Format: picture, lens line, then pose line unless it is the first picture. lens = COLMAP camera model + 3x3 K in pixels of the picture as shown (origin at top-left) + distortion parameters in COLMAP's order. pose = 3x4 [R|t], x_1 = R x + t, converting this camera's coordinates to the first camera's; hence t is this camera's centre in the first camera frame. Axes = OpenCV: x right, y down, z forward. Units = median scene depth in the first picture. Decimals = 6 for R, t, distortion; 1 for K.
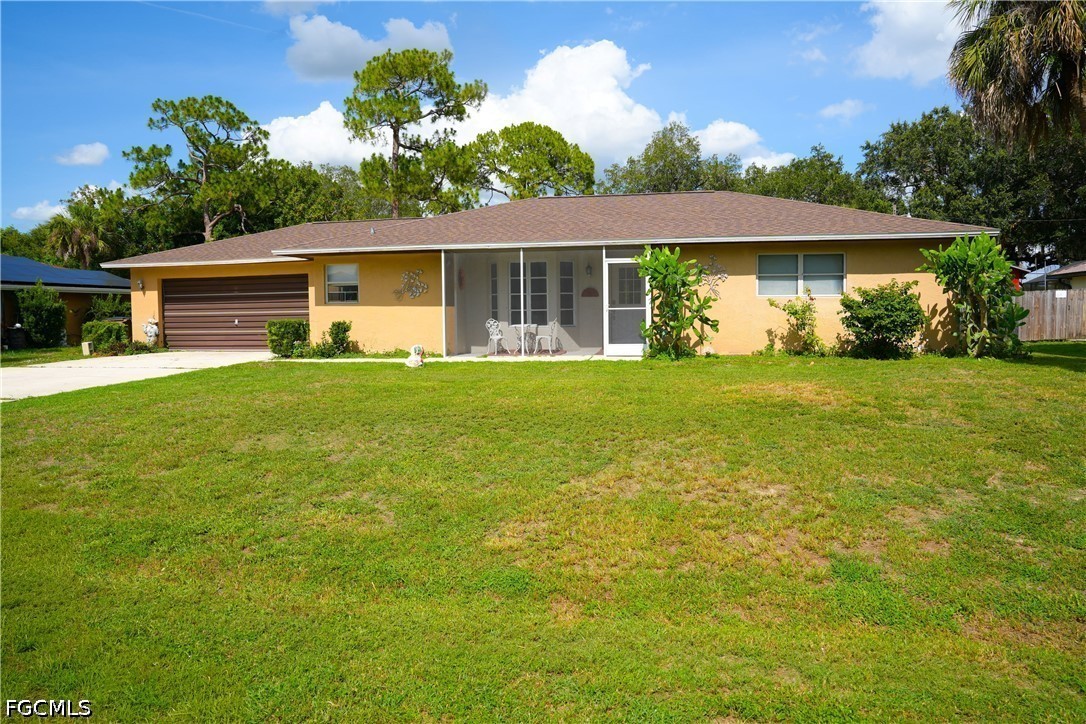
lens RADIAL K [[751.2, 0, 542.0], [0, 751.2, 358.5], [0, 0, 1]] dist [-0.132346, 0.091391]
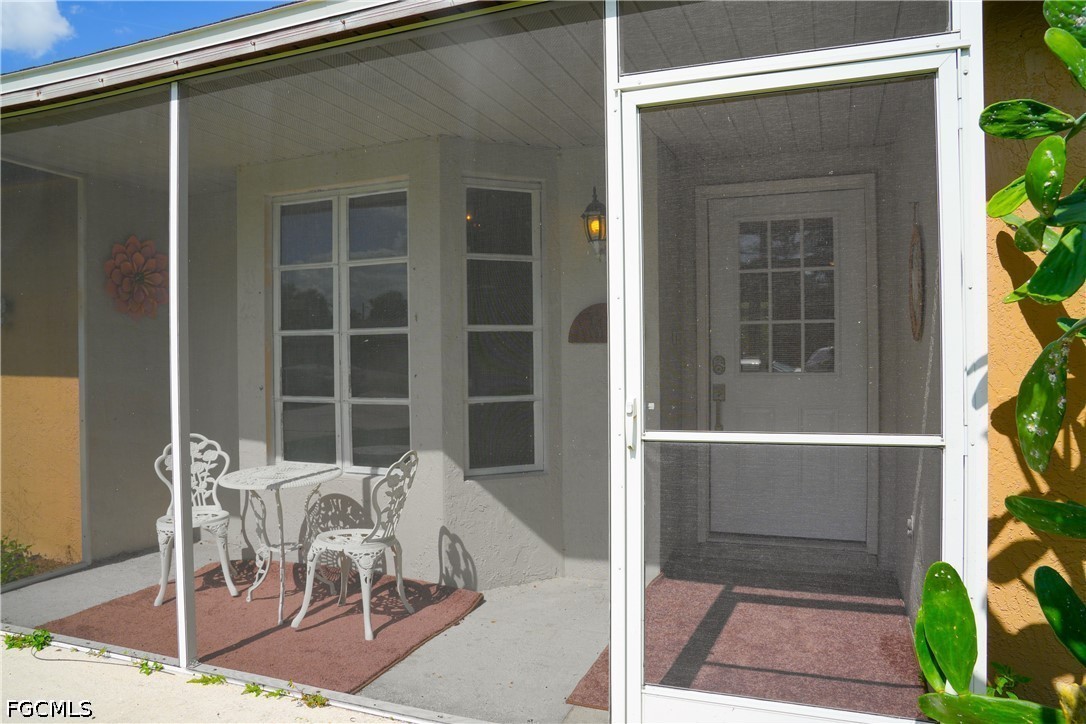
lens RADIAL K [[751.2, 0, 542.0], [0, 751.2, 358.5], [0, 0, 1]] dist [-0.132346, 0.091391]
pose [[0.985356, -0.001334, -0.170505, 0.084761], [-0.007585, 0.998637, -0.051649, -0.066515], [0.170342, 0.052186, 0.984002, 0.783811]]
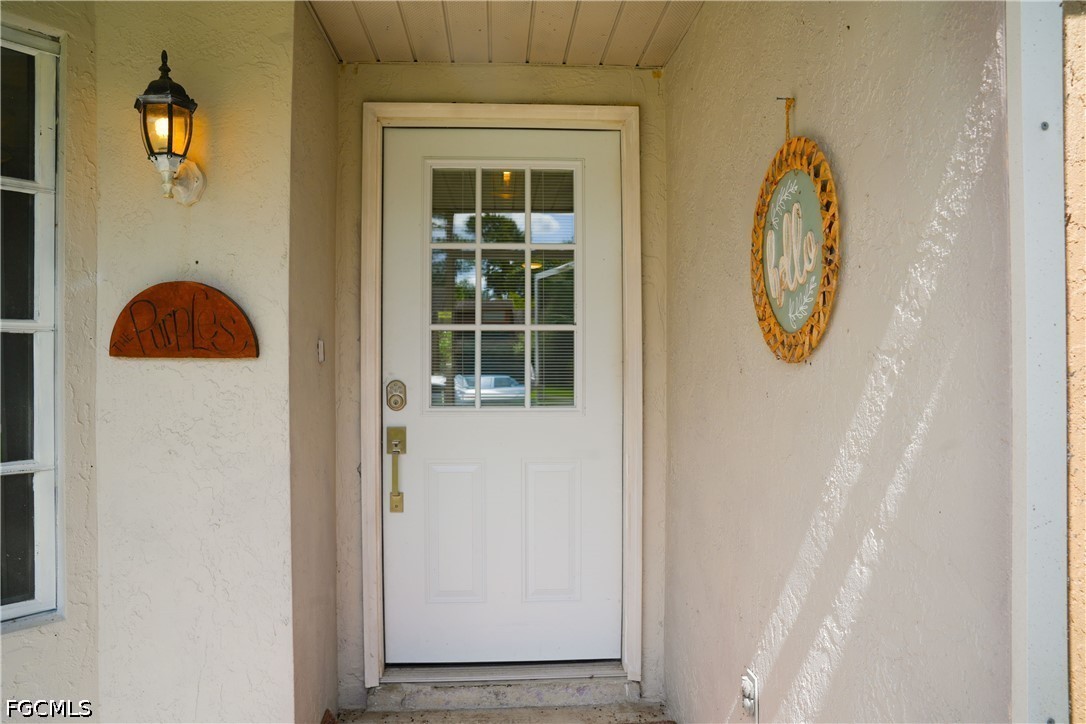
lens RADIAL K [[751.2, 0, 542.0], [0, 751.2, 358.5], [0, 0, 1]] dist [-0.132346, 0.091391]
pose [[0.964476, 0.005723, 0.264109, 0.087084], [0.013894, 0.997282, -0.072352, -0.070645], [-0.263805, 0.073451, 0.961775, 0.840688]]
